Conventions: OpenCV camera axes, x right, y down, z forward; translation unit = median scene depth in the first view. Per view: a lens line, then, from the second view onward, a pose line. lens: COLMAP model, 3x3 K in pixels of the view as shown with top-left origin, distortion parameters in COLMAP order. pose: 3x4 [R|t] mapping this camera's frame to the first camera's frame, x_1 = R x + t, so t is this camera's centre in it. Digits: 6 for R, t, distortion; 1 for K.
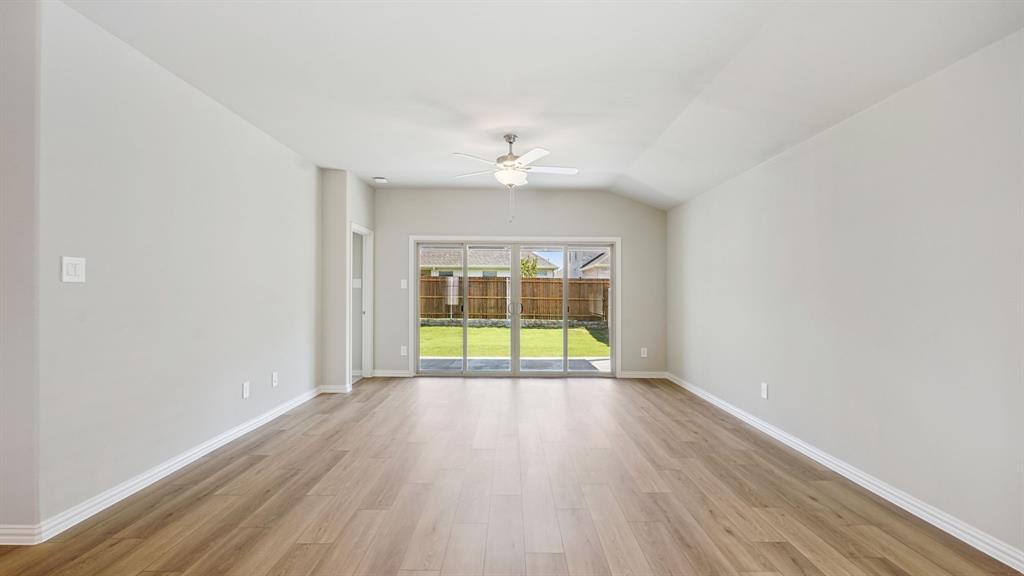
lens RADIAL K [[480.0, 0, 508.6], [0, 480.0, 297.5], [0, 0, 1]] dist [0.002747, -0.002124]
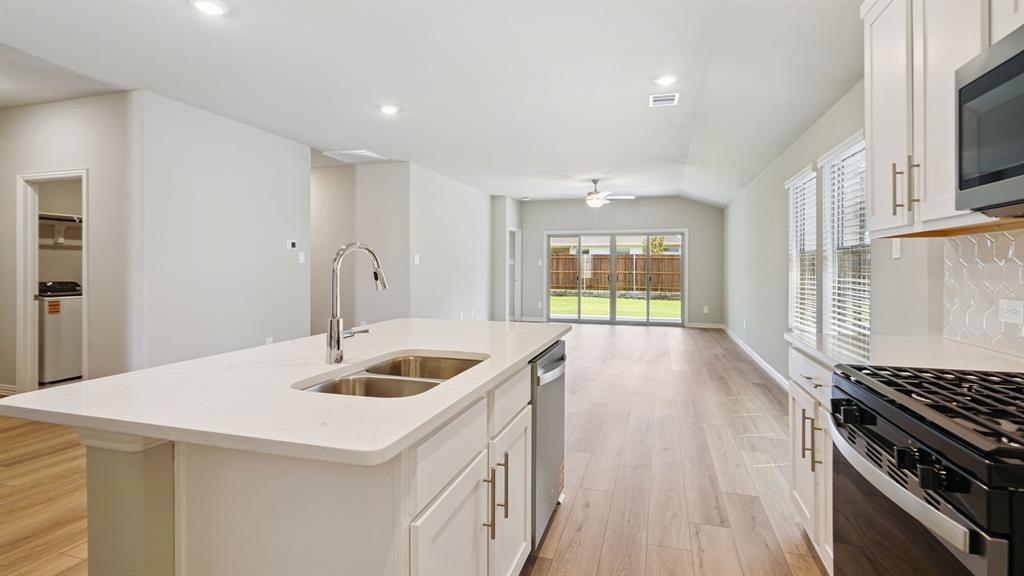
lens RADIAL K [[480.0, 0, 509.8], [0, 480.0, 270.3], [0, 0, 1]] dist [0.002747, -0.002124]
pose [[0.956431, -0.001467, -0.291953, 0.143214], [-0.000376, 0.999980, -0.006257, 0.008068], [0.291957, 0.006094, 0.956412, -0.523265]]
